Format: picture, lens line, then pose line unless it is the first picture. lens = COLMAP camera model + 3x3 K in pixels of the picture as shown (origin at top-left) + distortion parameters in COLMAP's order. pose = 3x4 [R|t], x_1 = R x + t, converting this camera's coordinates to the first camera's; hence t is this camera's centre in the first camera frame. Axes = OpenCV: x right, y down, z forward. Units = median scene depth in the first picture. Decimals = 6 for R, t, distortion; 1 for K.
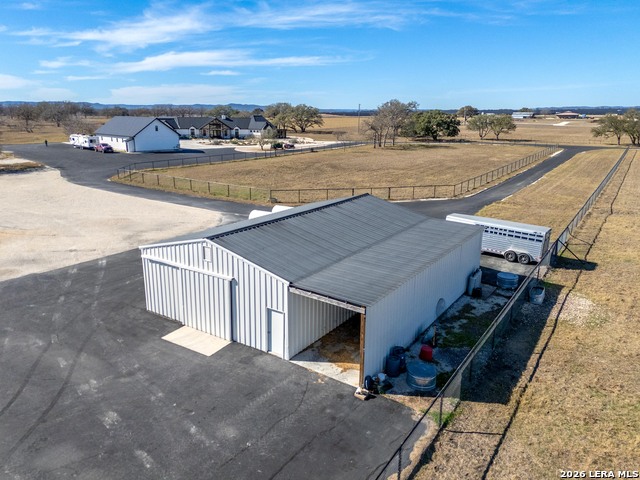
lens RADIAL K [[481.3, 0, 307.2], [0, 481.3, 230.3], [0, 0, 1]] dist [0.052536, -0.055464]
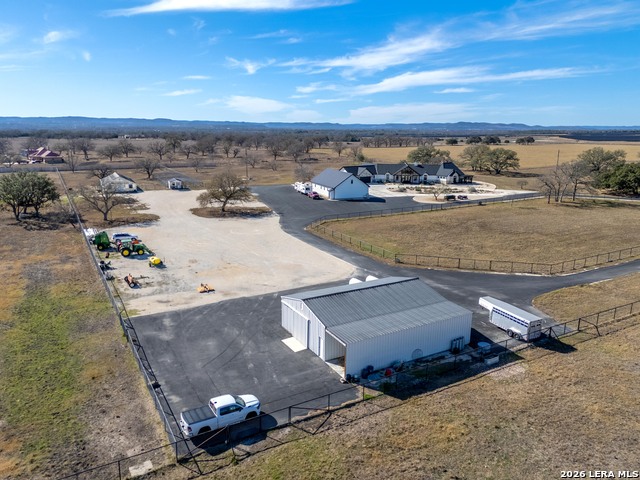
lens RADIAL K [[469.1, 0, 310.0], [0, 469.1, 240.3], [0, 0, 1]] dist [0.074949, -0.048014]
pose [[0.898232, 0.104900, -0.426820, 0.153691], [-0.107703, 0.994027, 0.017644, -0.064247], [0.426121, 0.030121, 0.904165, -0.206174]]
